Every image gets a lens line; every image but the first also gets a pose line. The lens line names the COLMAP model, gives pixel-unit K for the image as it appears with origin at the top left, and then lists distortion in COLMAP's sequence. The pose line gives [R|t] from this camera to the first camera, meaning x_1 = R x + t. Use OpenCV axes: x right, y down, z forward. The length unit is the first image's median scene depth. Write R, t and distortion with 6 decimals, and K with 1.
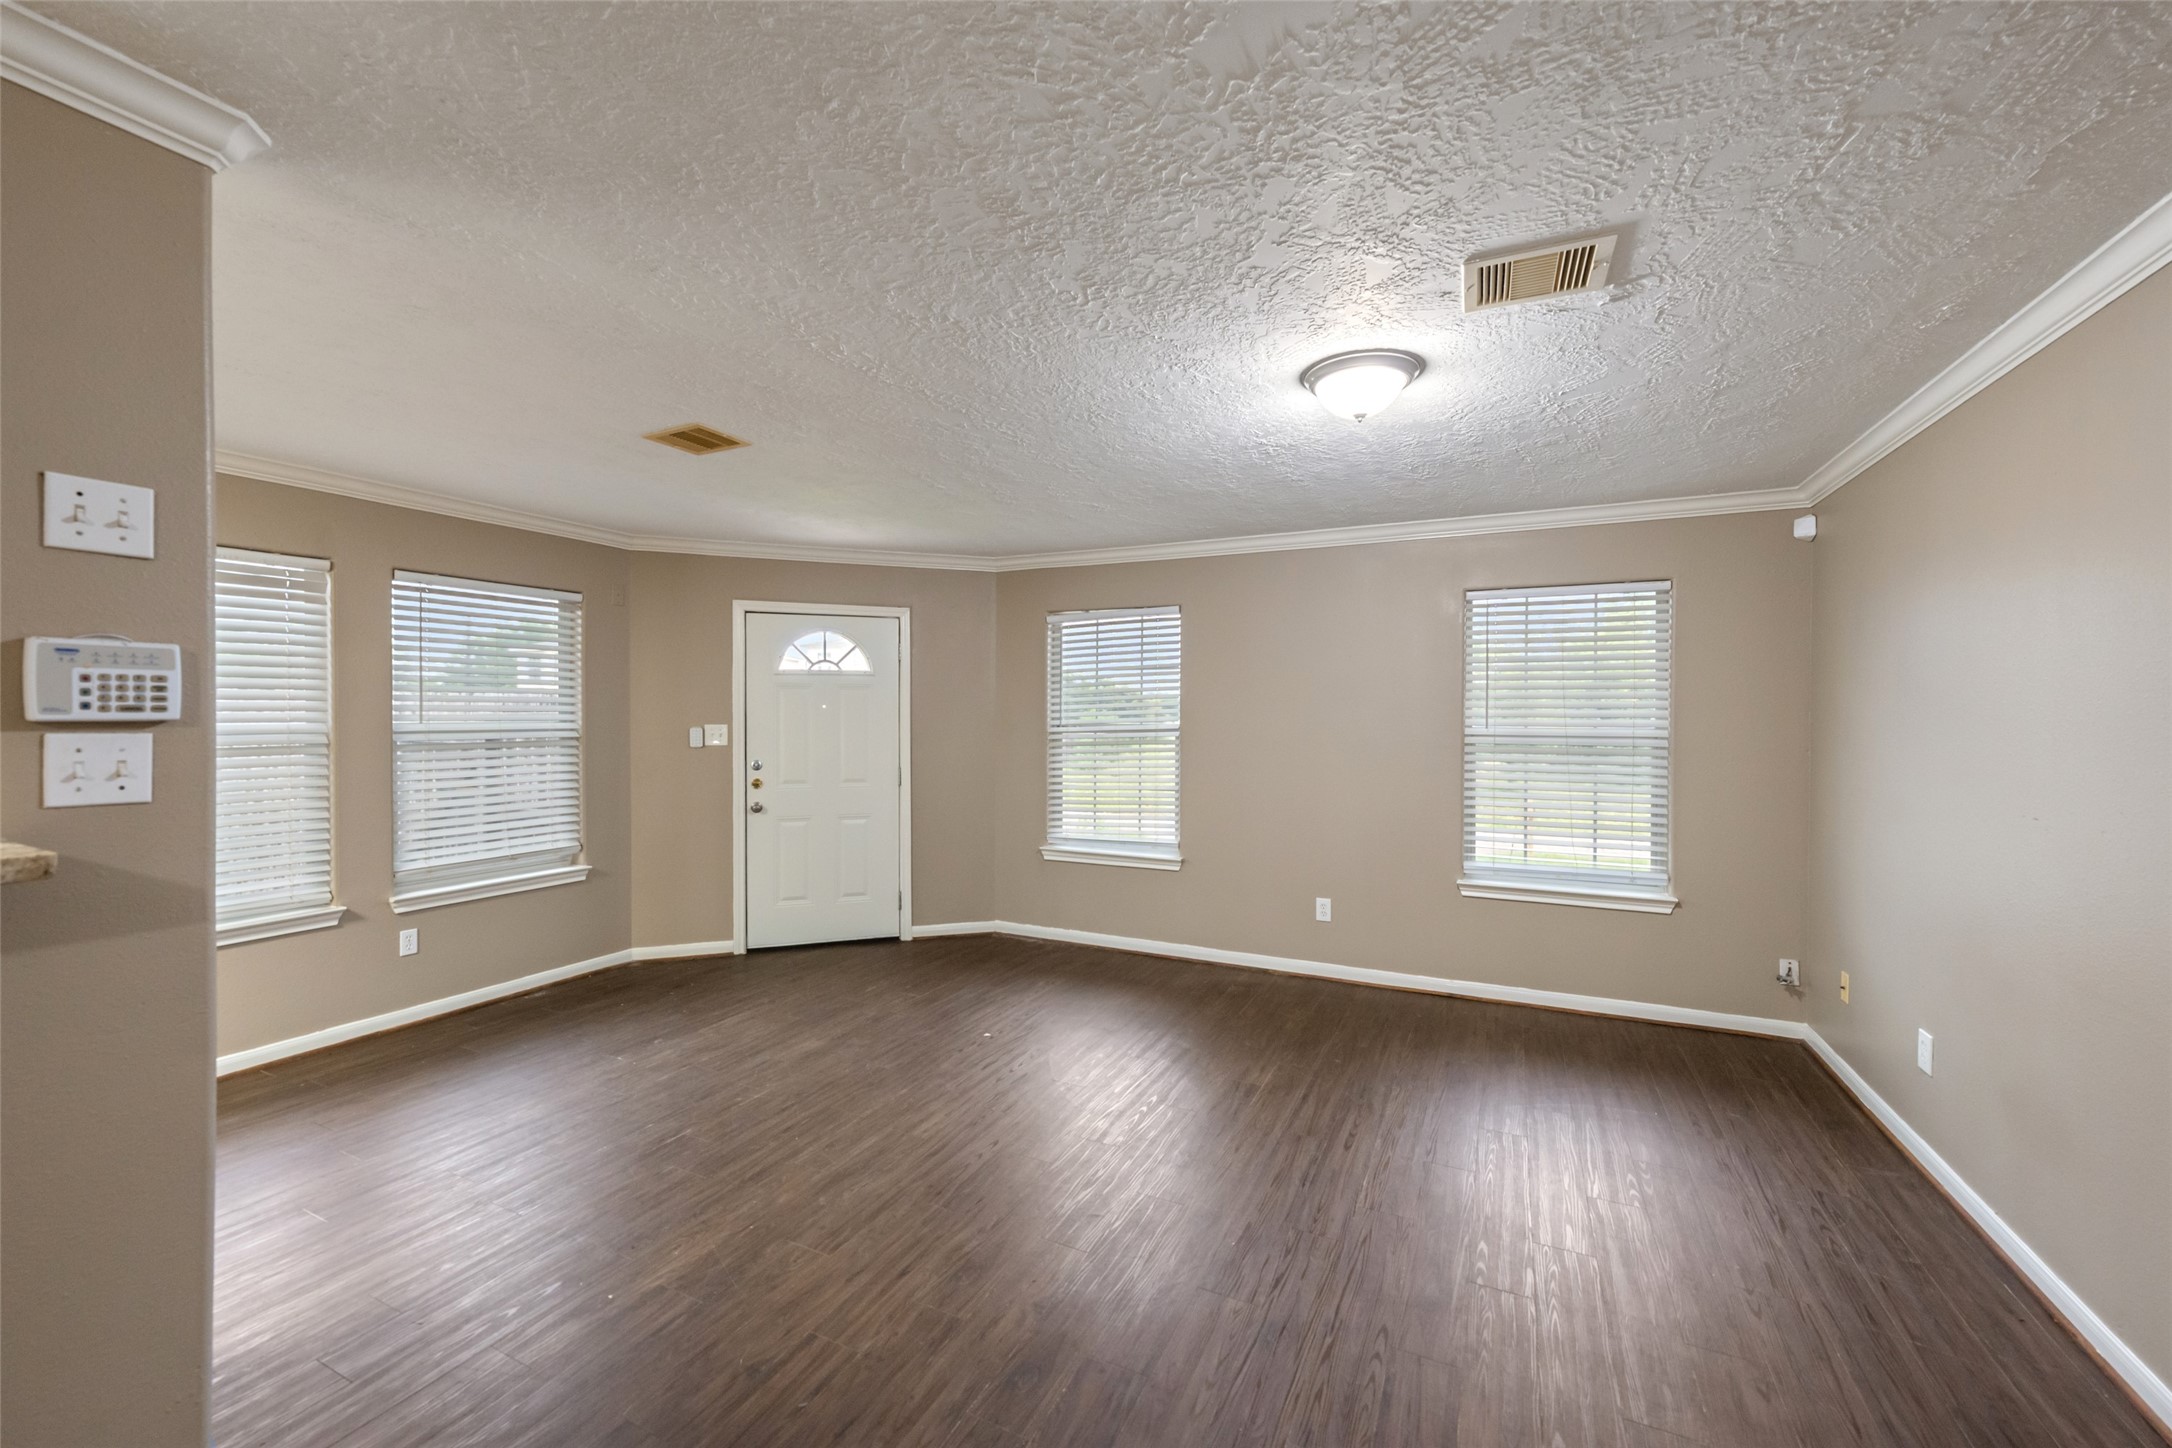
lens RADIAL K [[865.4, 0, 1086.0], [0, 865.4, 724.0], [0, 0, 1]] dist [-0.000662, -0.000499]
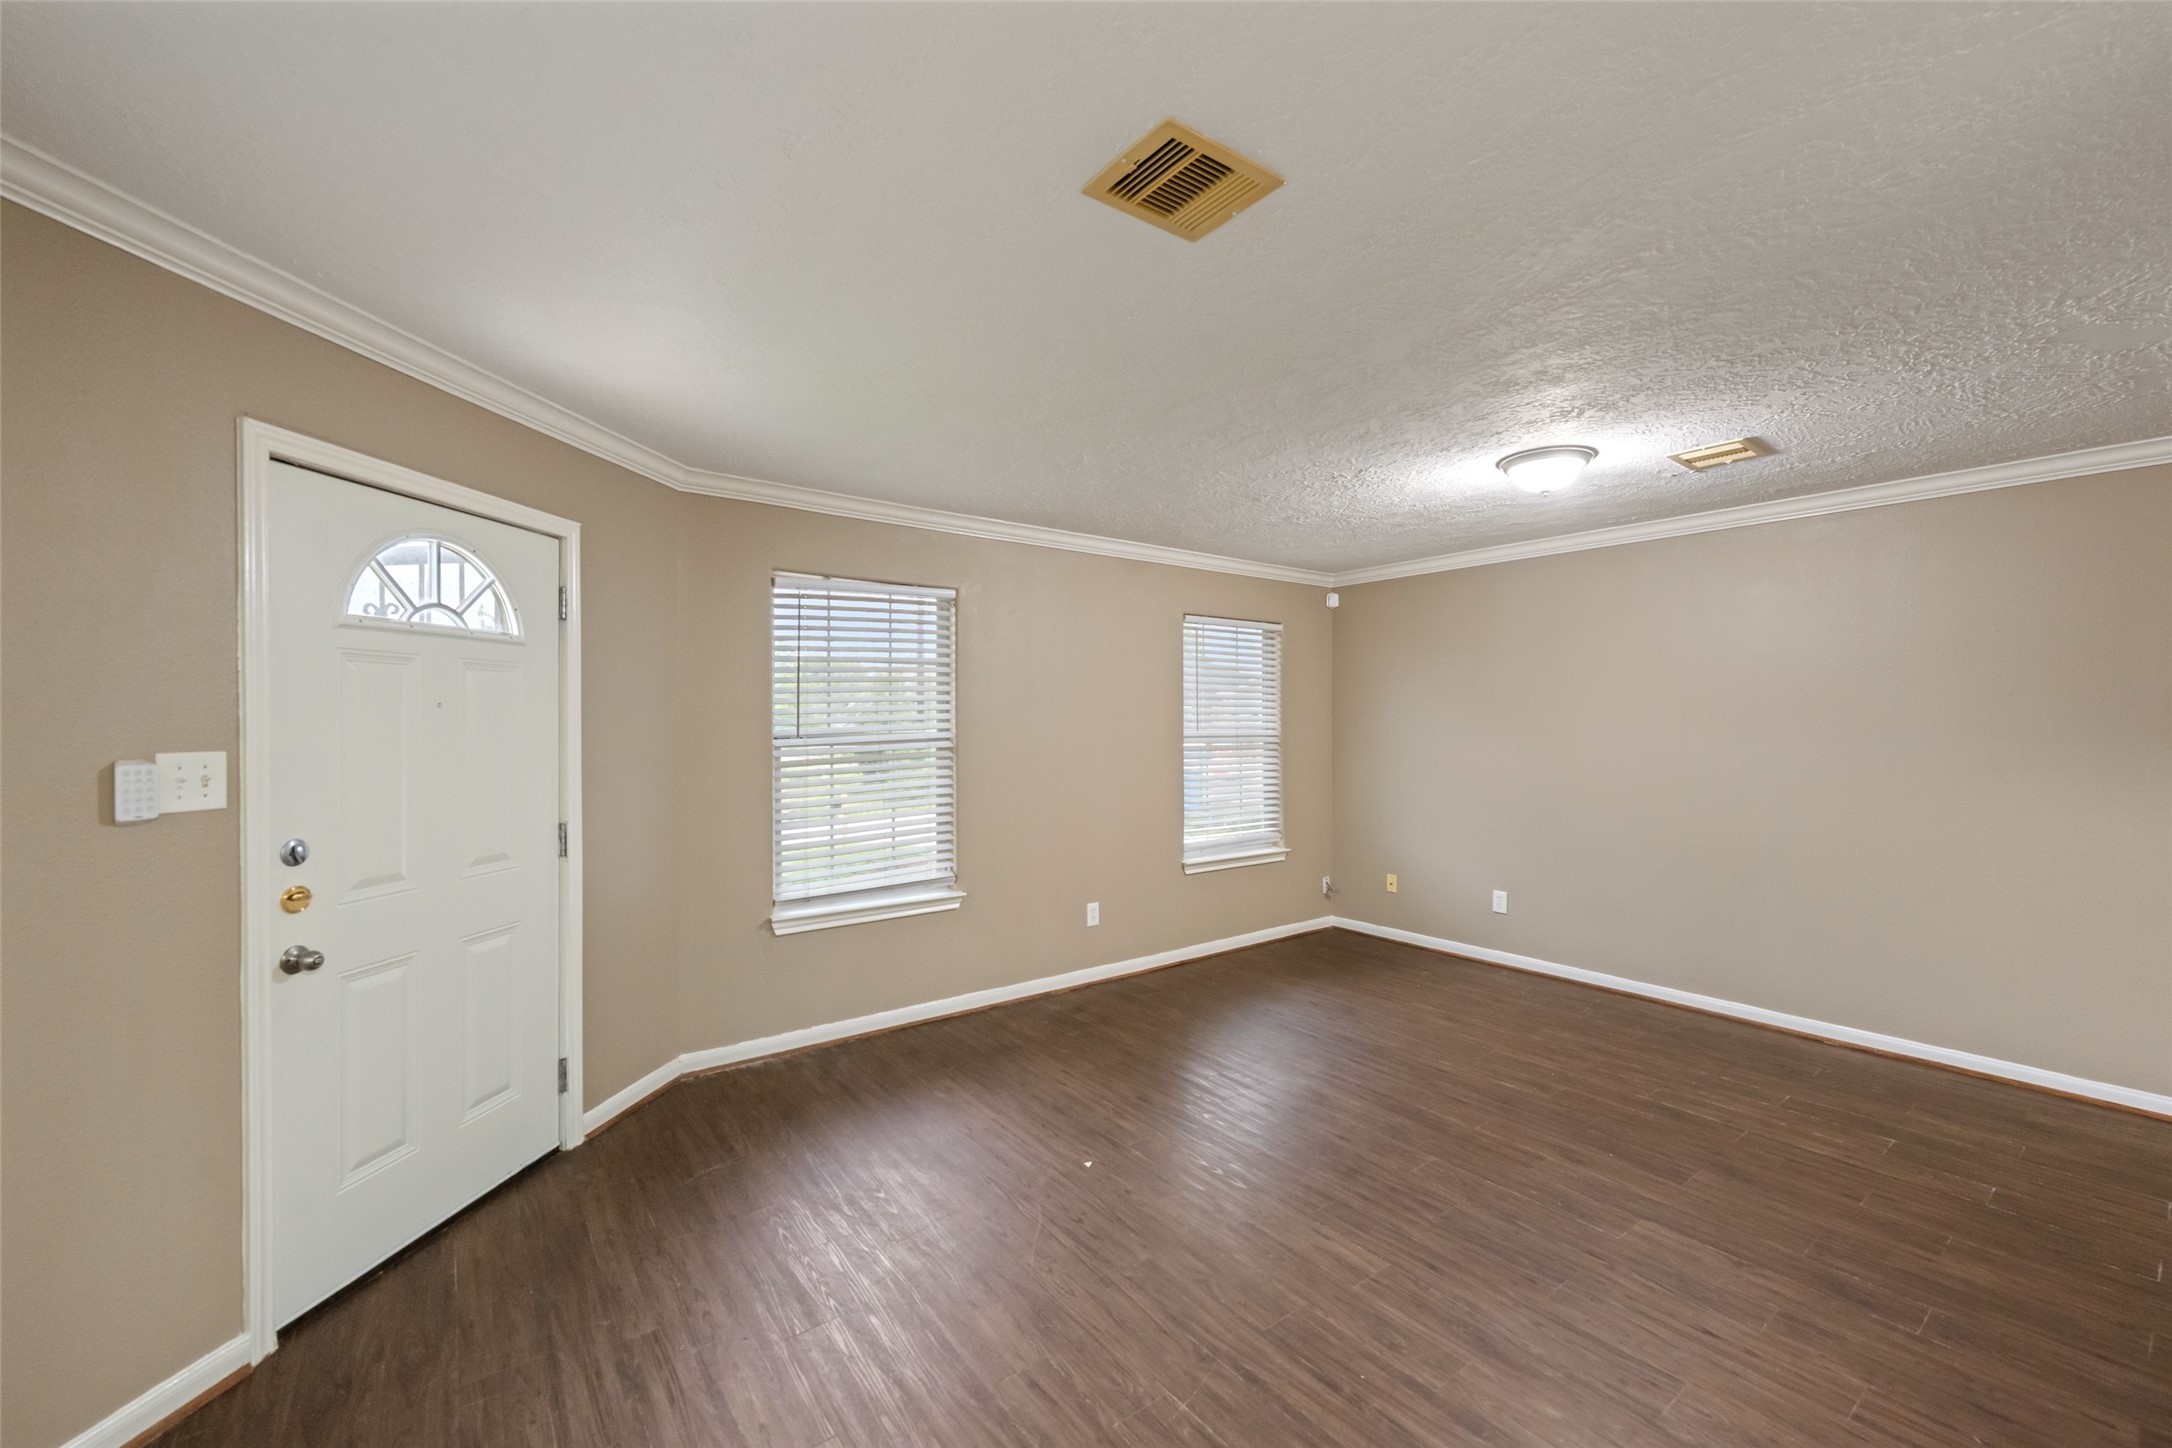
lens RADIAL K [[865.4, 0, 1086.0], [0, 865.4, 724.0], [0, 0, 1]] dist [-0.000662, -0.000499]
pose [[0.452833, -0.006546, 0.891571, -0.575376], [0.011393, 0.999934, 0.001555, -0.007404], [-0.891522, 0.009454, 0.452878, 0.509321]]
